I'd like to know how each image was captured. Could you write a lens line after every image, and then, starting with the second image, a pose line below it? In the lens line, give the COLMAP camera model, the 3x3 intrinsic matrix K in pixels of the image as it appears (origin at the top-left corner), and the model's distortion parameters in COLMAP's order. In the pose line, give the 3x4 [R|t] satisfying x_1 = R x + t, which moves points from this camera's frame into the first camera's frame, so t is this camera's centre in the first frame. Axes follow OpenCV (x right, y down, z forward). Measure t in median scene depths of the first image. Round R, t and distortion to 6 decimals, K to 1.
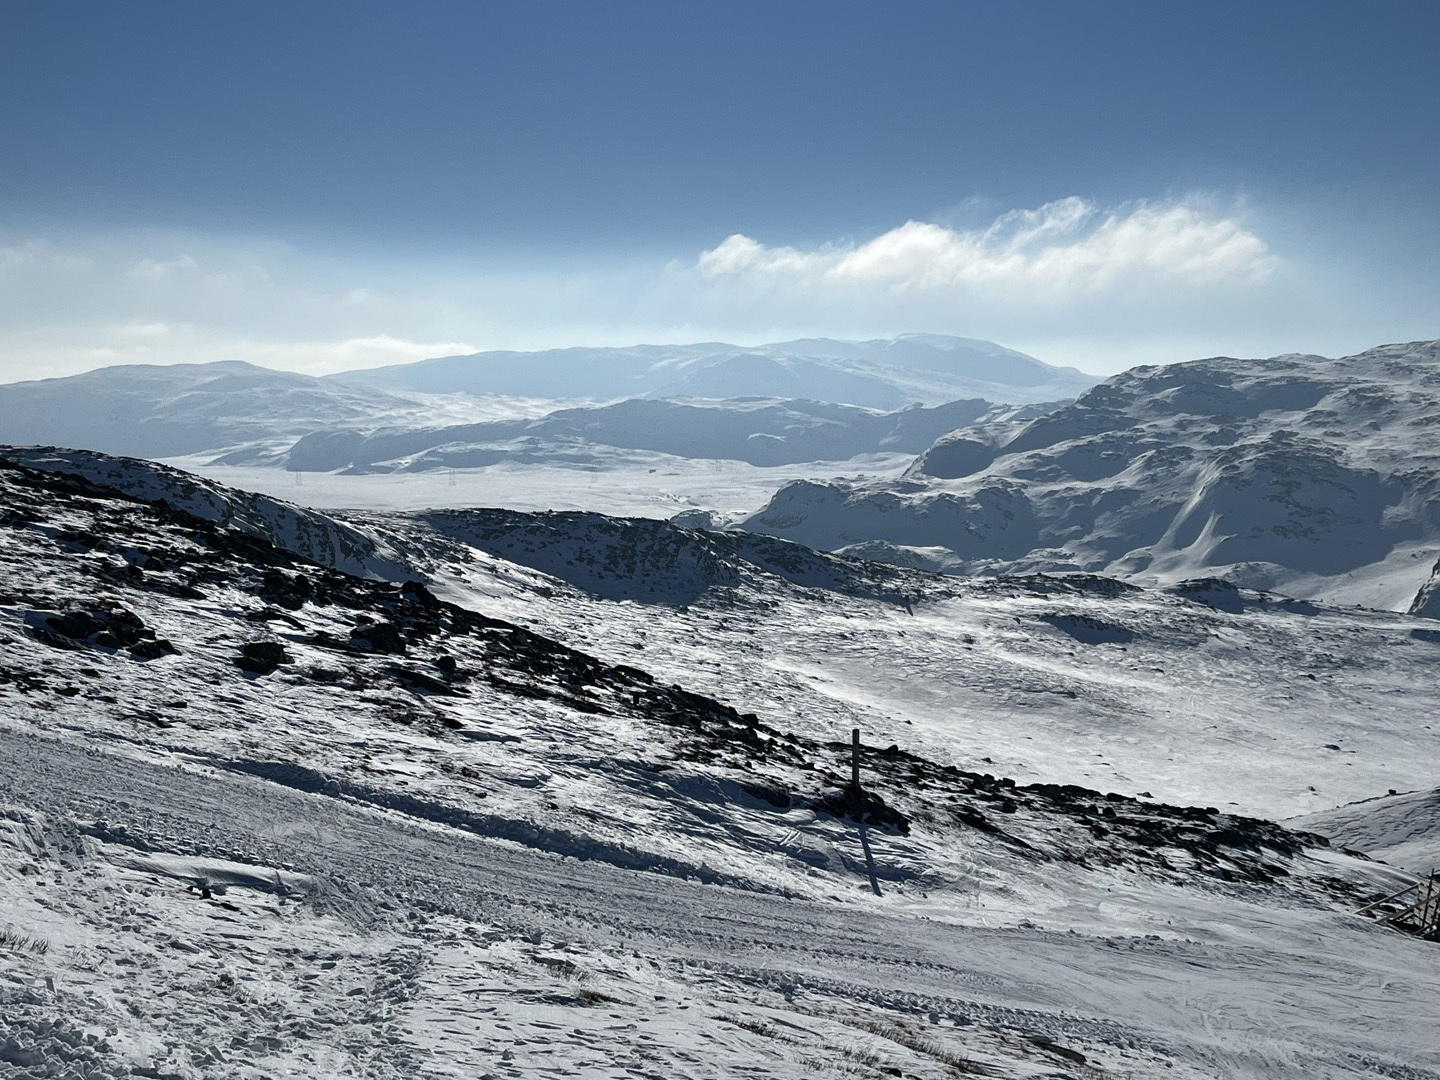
lens RADIAL K [[1928.0, 0, 688.8], [0, 1928.0, 558.9], [0, 0, 1]] dist [0.145915, -0.368713]
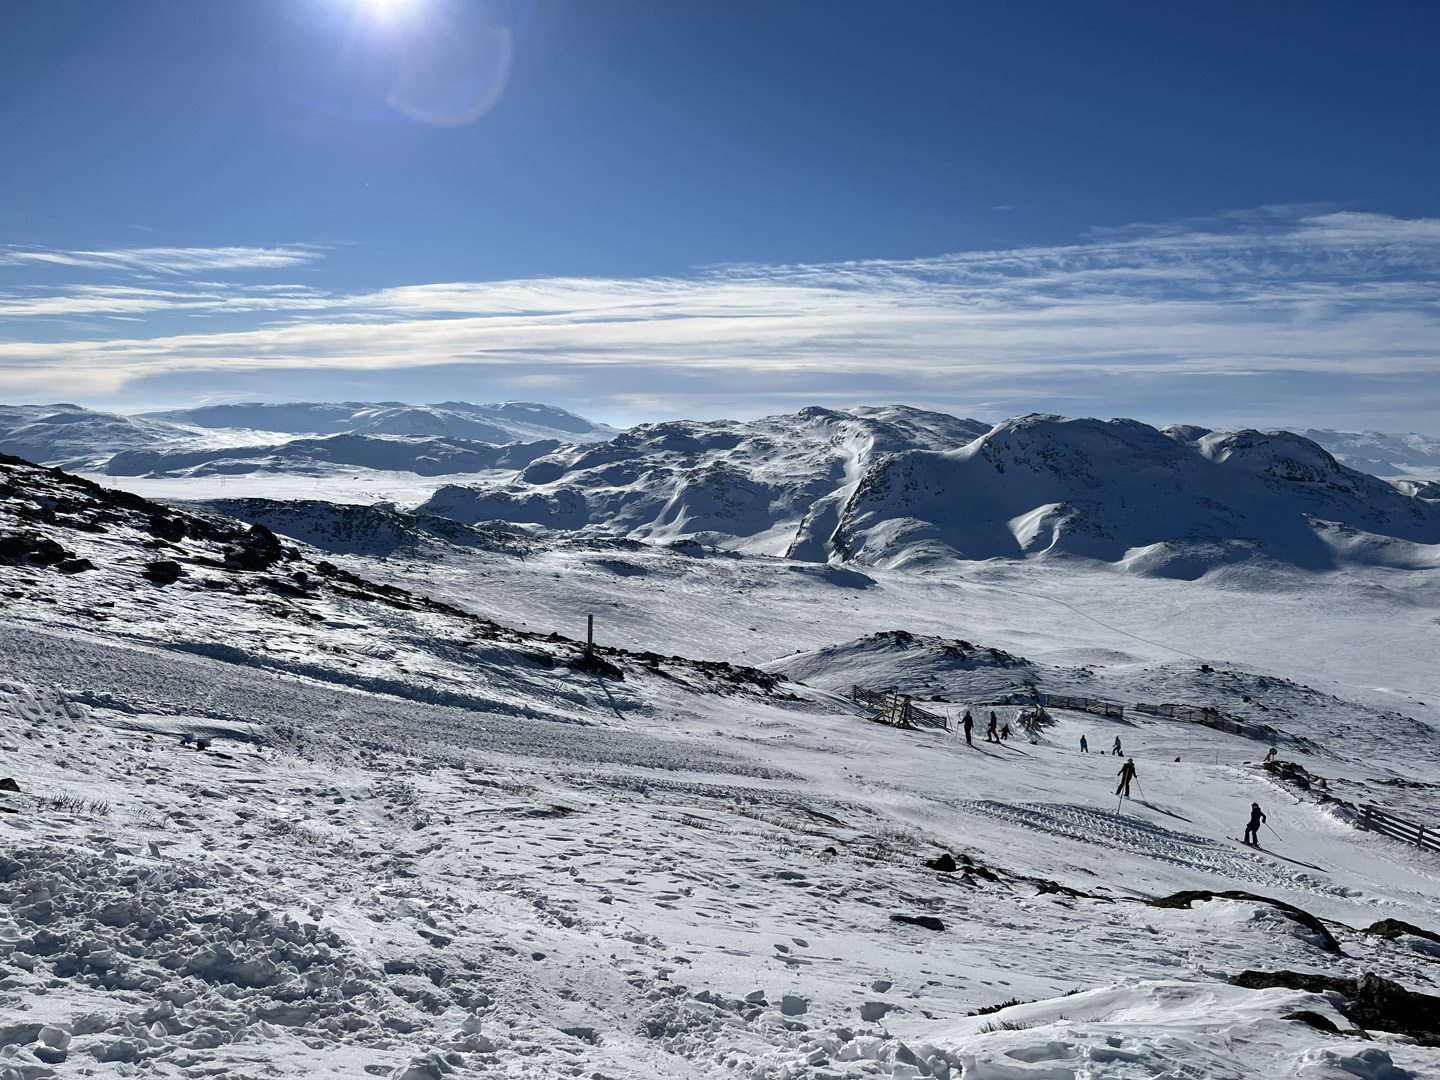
lens RADIAL K [[1091.6, 0, 719.5], [0, 1091.6, 541.3], [0, 0, 1]] dist [0.070621, -0.087563]
pose [[0.954150, -0.005685, 0.299274, -0.072822], [0.003247, 0.999957, 0.008642, 0.021532], [-0.299310, -0.007274, 0.954128, 0.134173]]
